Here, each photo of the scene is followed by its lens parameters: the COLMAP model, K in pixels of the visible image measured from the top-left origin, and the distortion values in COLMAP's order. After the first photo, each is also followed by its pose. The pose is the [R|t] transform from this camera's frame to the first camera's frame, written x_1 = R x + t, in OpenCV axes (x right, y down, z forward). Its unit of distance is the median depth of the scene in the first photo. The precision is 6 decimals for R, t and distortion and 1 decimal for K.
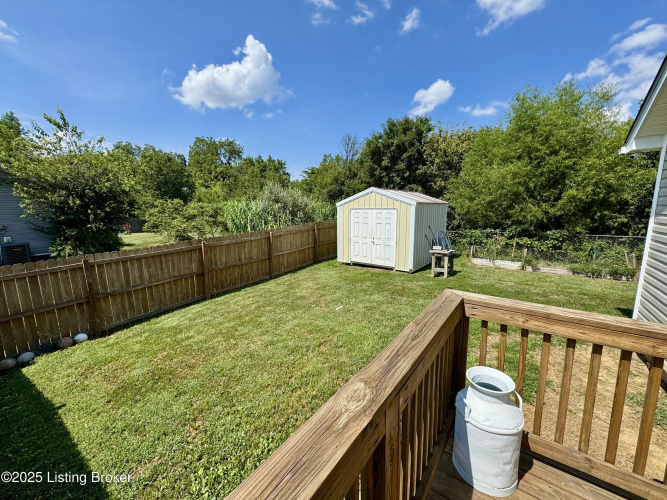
lens RADIAL K [[265.1, 0, 332.0], [0, 265.1, 243.6], [0, 0, 1]] dist [-0.000666, 0.000080]
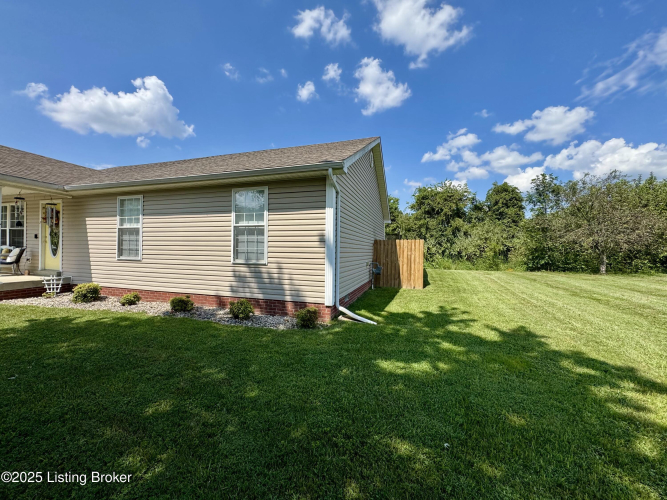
lens RADIAL K [[265.1, 0, 336.0], [0, 265.1, 247.0], [0, 0, 1]] dist [-0.000666, 0.000080]
pose [[0.931637, 0.034104, 0.361786, 0.031005], [0.019102, 0.989614, -0.142476, 0.080324], [-0.362888, 0.139647, 0.921310, -0.201753]]
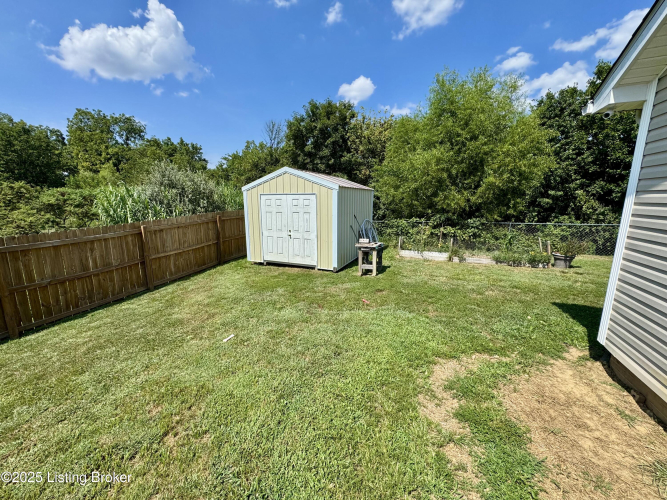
lens RADIAL K [[265.1, 0, 330.9], [0, 265.1, 244.0], [0, 0, 1]] dist [-0.000666, 0.000080]
pose [[0.967270, -0.036941, 0.251045, 0.001875], [0.028939, 0.998951, 0.035495, -0.000163], [-0.252092, -0.027069, 0.967325, 0.004675]]
